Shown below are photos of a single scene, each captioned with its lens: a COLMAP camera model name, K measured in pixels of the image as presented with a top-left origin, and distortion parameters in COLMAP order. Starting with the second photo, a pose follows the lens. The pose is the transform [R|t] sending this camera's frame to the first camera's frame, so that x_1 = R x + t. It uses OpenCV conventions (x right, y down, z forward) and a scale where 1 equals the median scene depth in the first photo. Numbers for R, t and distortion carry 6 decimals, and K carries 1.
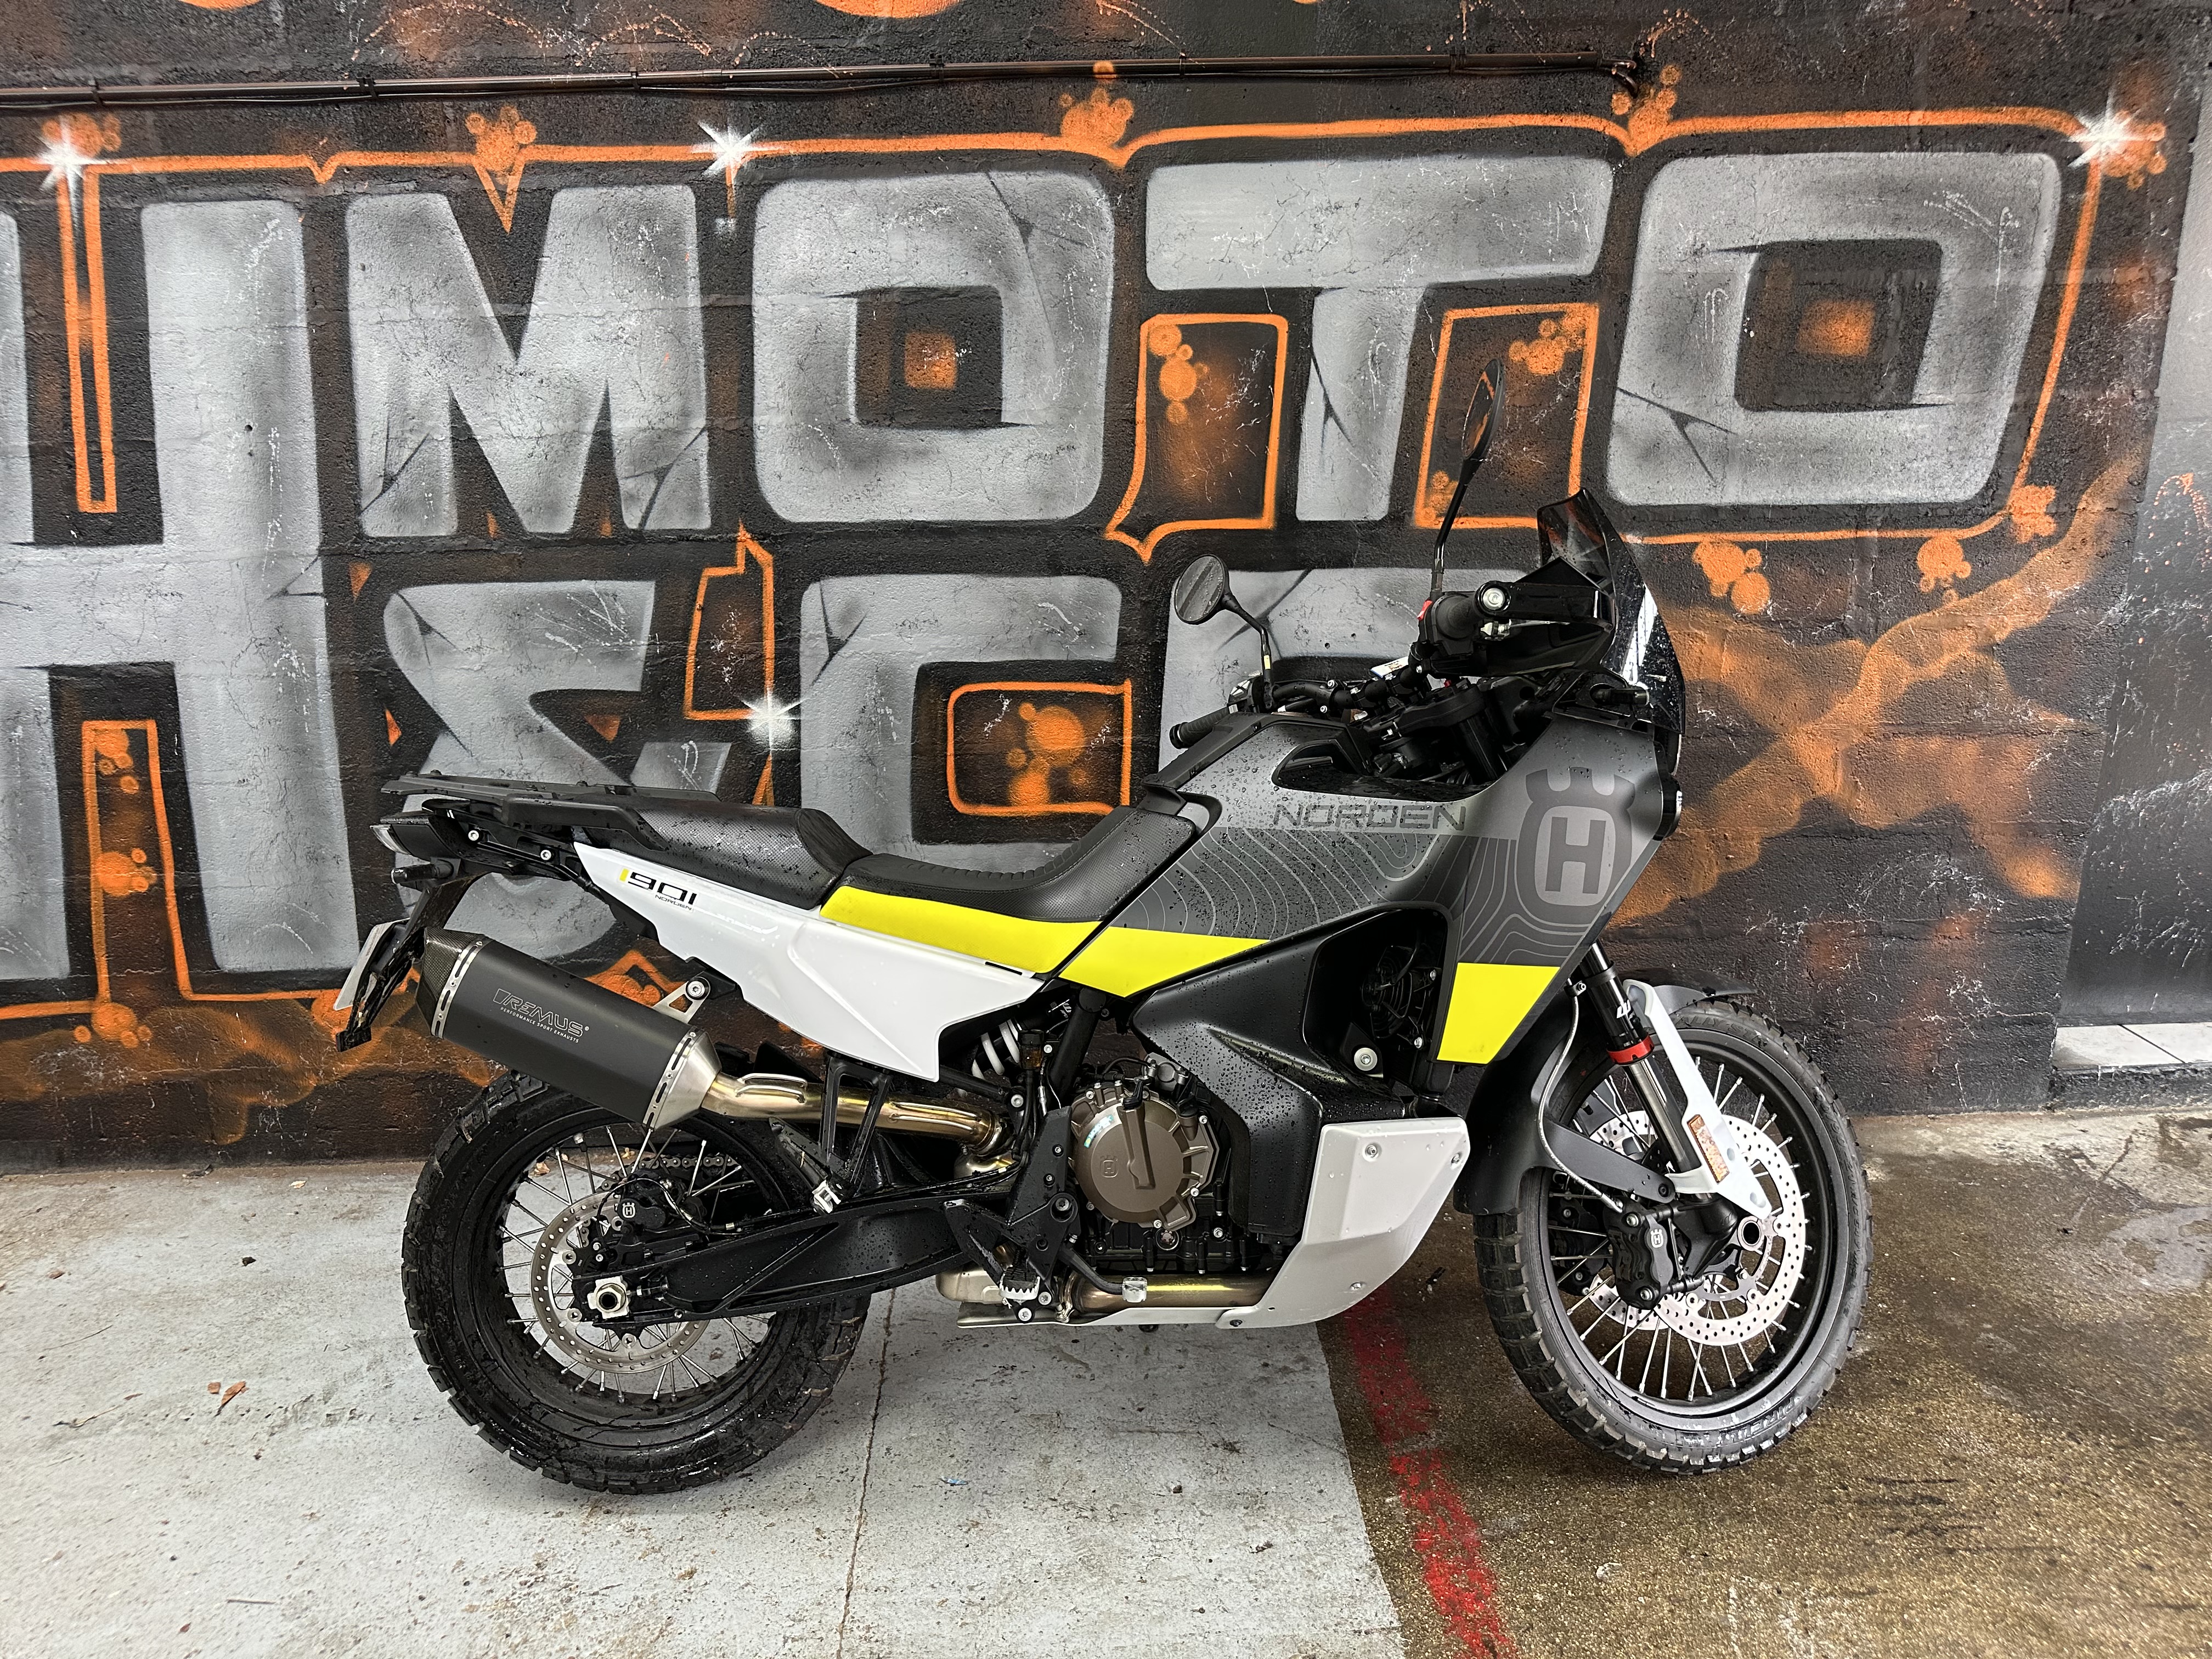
lens RADIAL K [[1557.7, 0, 1091.6], [0, 1557.7, 845.1], [0, 0, 1]] dist [0.042400, -0.055517]
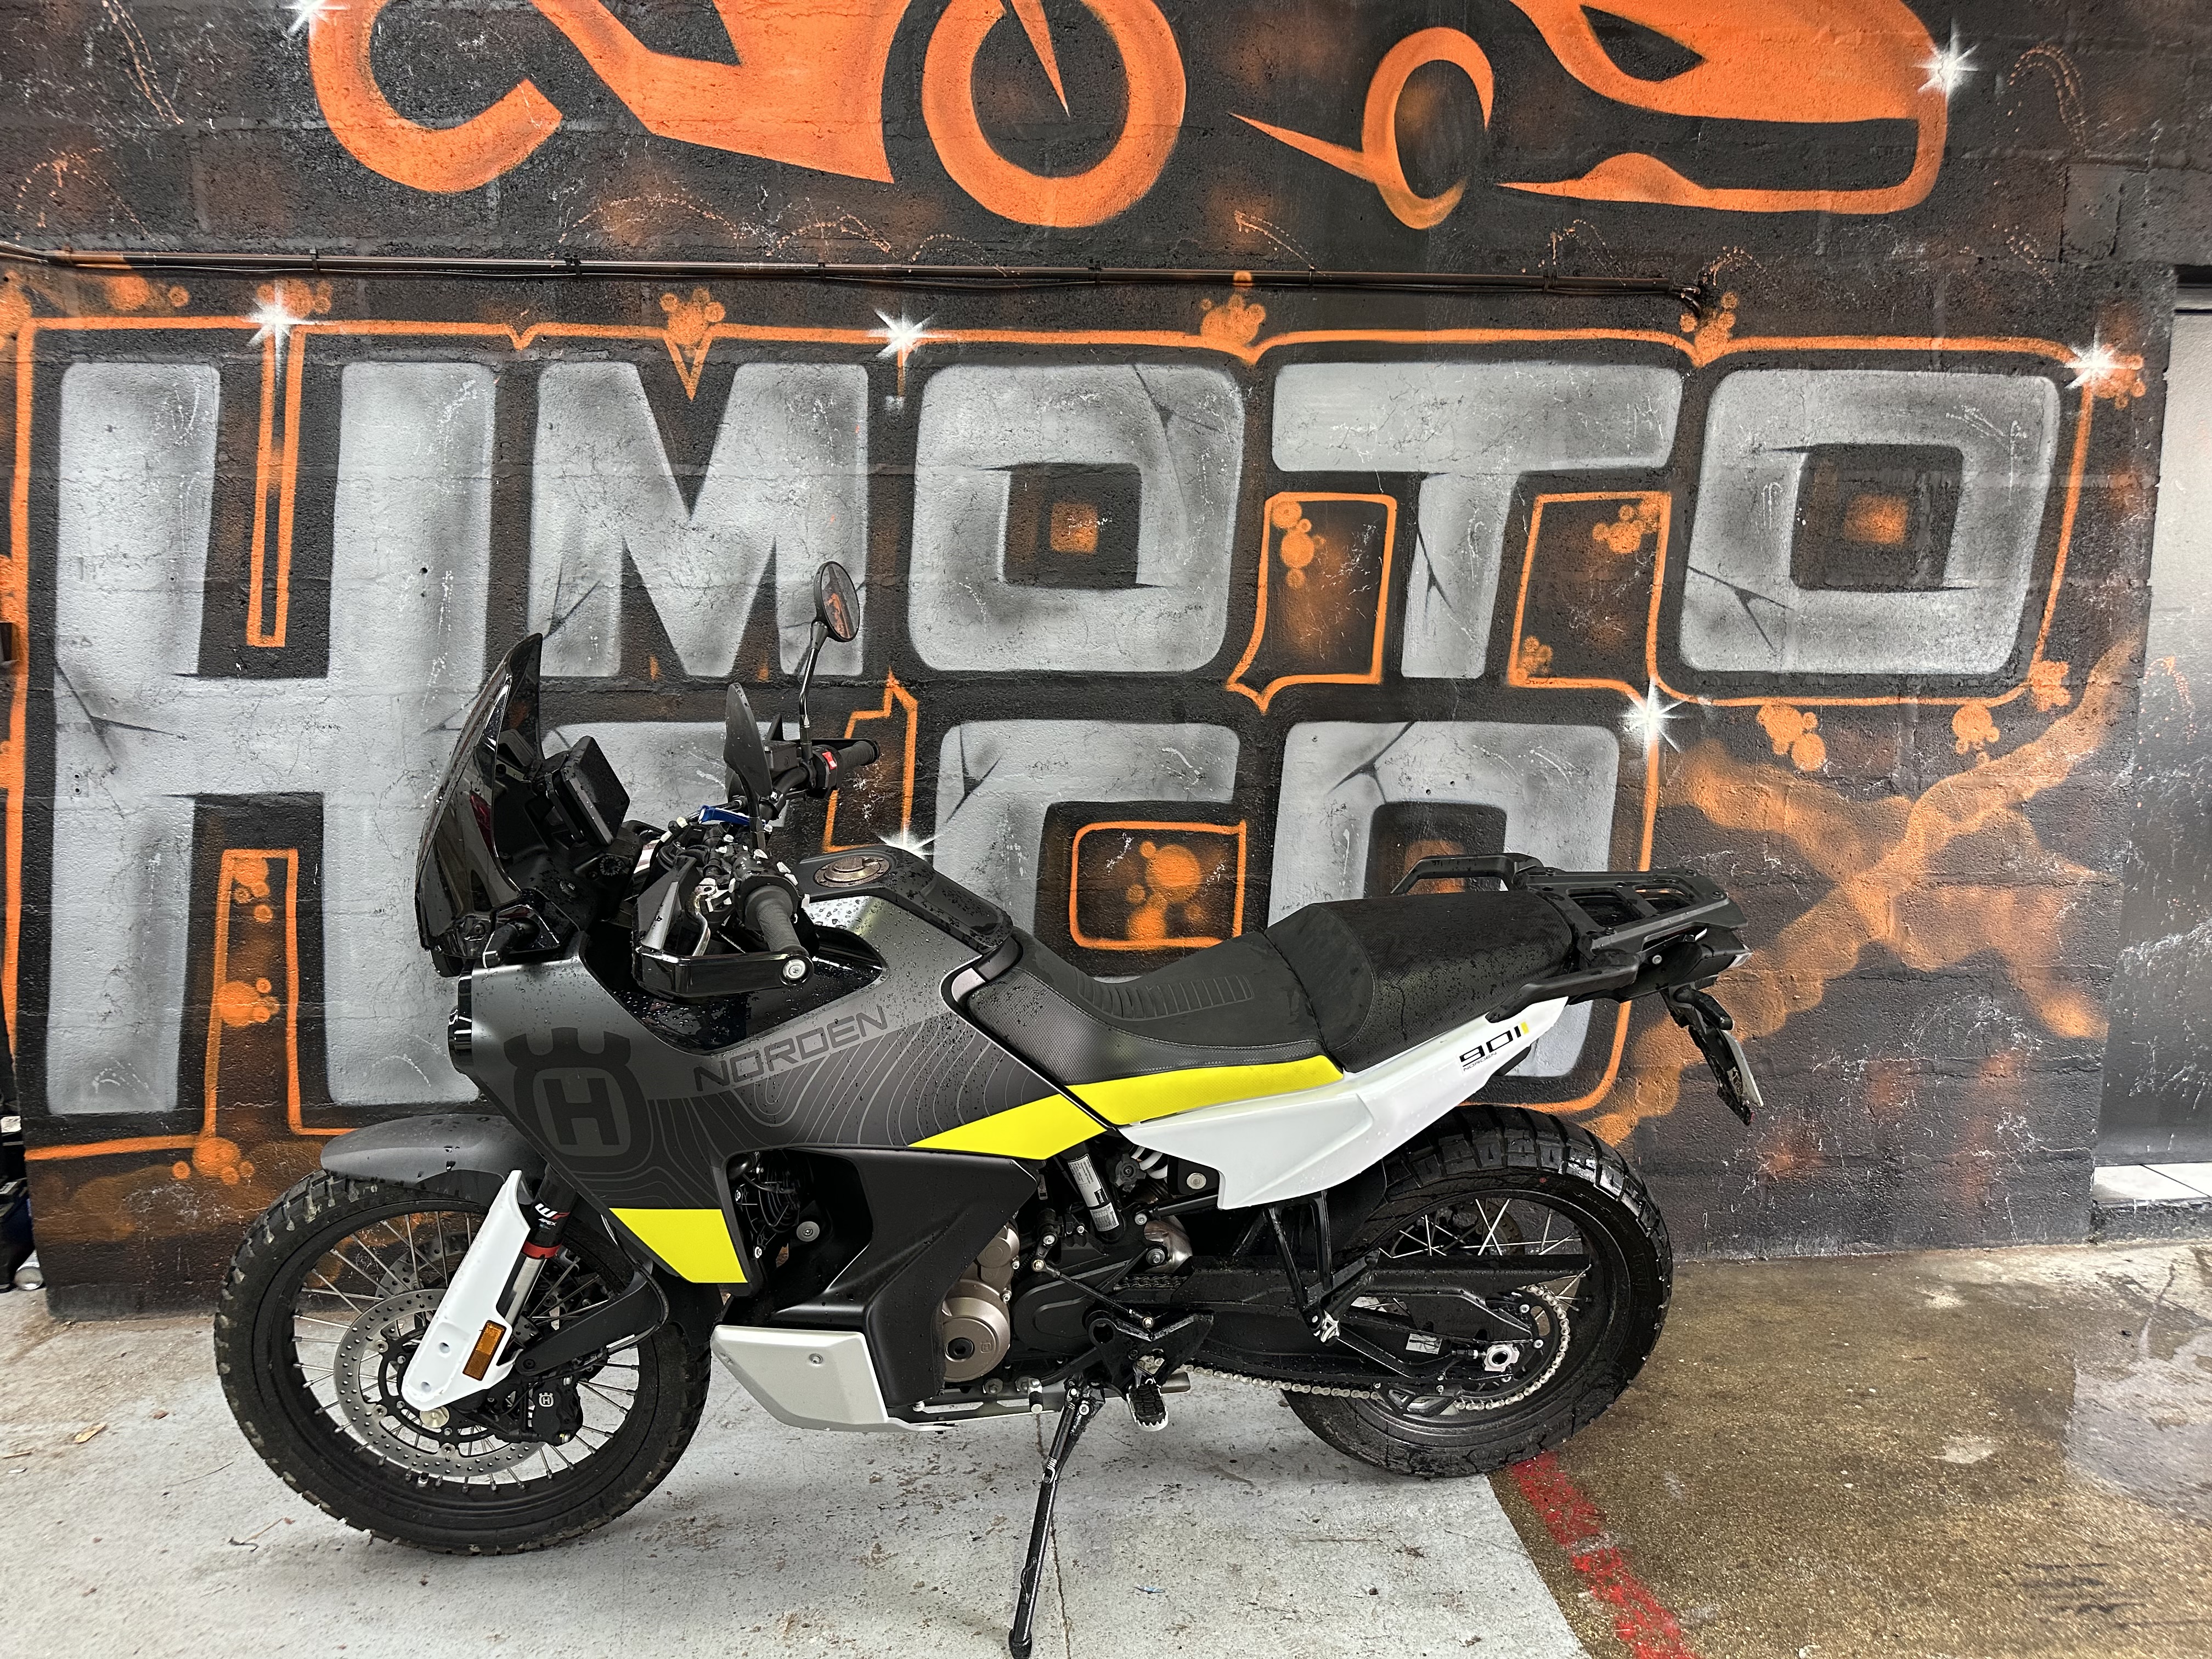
lens RADIAL K [[1557.7, 0, 1100.5], [0, 1557.7, 844.9], [0, 0, 1]] dist [0.042400, -0.055517]
pose [[0.997484, 0.012303, 0.069812, -0.155757], [-0.002533, 0.990380, -0.138354, 0.058943], [-0.070842, 0.137829, 0.987919, -0.041929]]
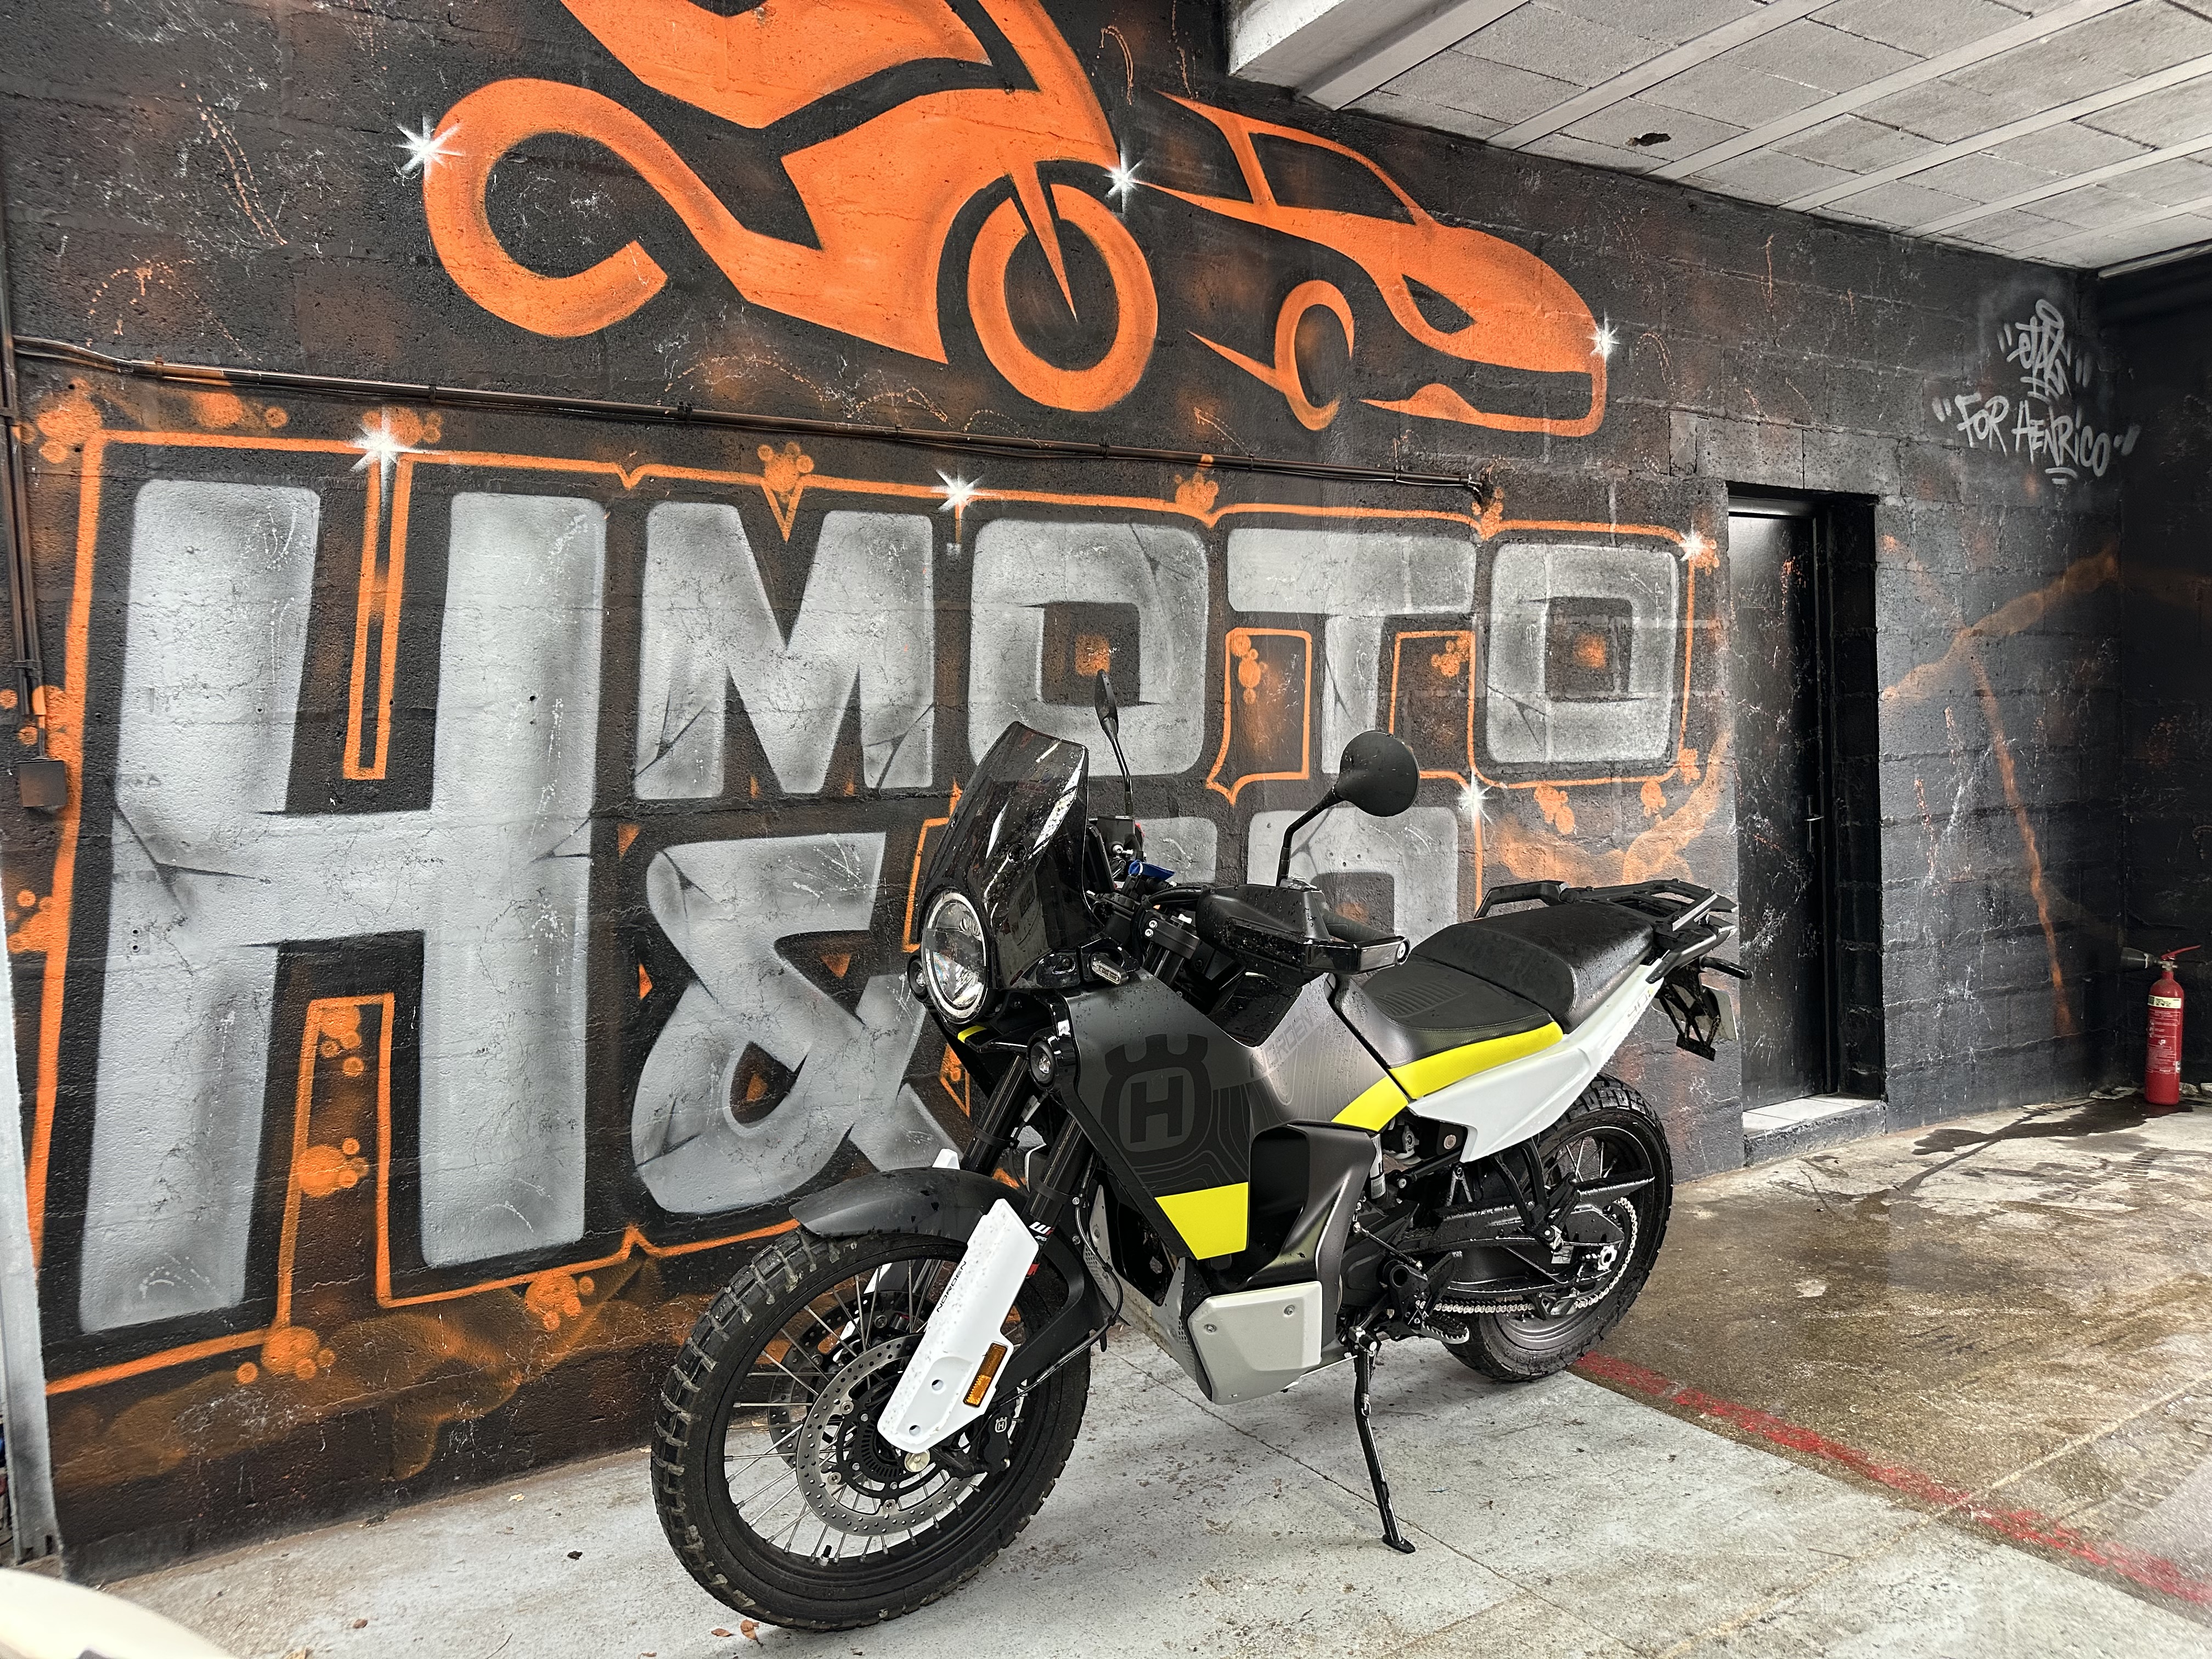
lens RADIAL K [[1557.7, 0, 1109.9], [0, 1557.7, 847.2], [0, 0, 1]] dist [0.042400, -0.055517]
pose [[0.865829, -0.035223, 0.499099, -0.722292], [0.162064, 0.963484, -0.213150, 0.113532], [-0.473367, 0.265438, 0.839921, -0.032921]]
